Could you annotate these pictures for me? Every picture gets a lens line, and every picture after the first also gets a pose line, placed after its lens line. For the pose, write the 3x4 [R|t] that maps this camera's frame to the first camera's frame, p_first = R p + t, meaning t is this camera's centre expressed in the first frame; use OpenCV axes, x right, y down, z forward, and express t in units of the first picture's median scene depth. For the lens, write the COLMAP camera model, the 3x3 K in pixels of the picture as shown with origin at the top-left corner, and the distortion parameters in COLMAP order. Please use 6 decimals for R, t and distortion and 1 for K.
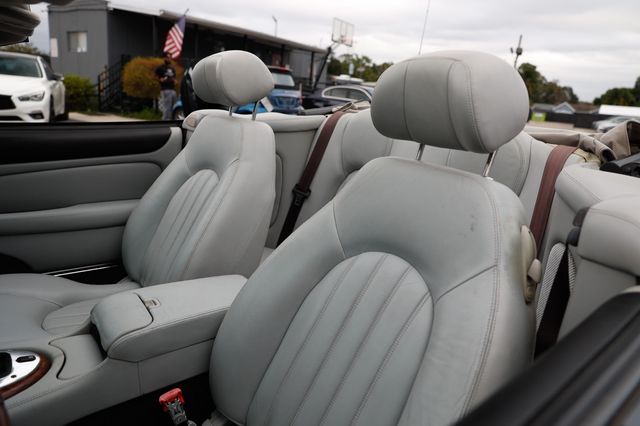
lens RADIAL K [[435.7, 0, 322.3], [0, 435.7, 215.1], [0, 0, 1]] dist [-0.096698, 0.071042]
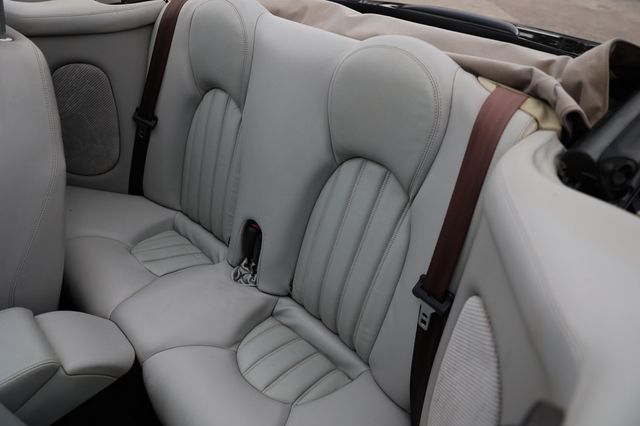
lens RADIAL K [[435.7, 0, 321.7], [0, 435.7, 212.1], [0, 0, 1]] dist [-0.096698, 0.071042]
pose [[0.988544, -0.090601, 0.120719, 0.220490], [0.046339, 0.943355, 0.328534, -0.202144], [-0.143646, -0.319176, 0.936746, 0.410763]]
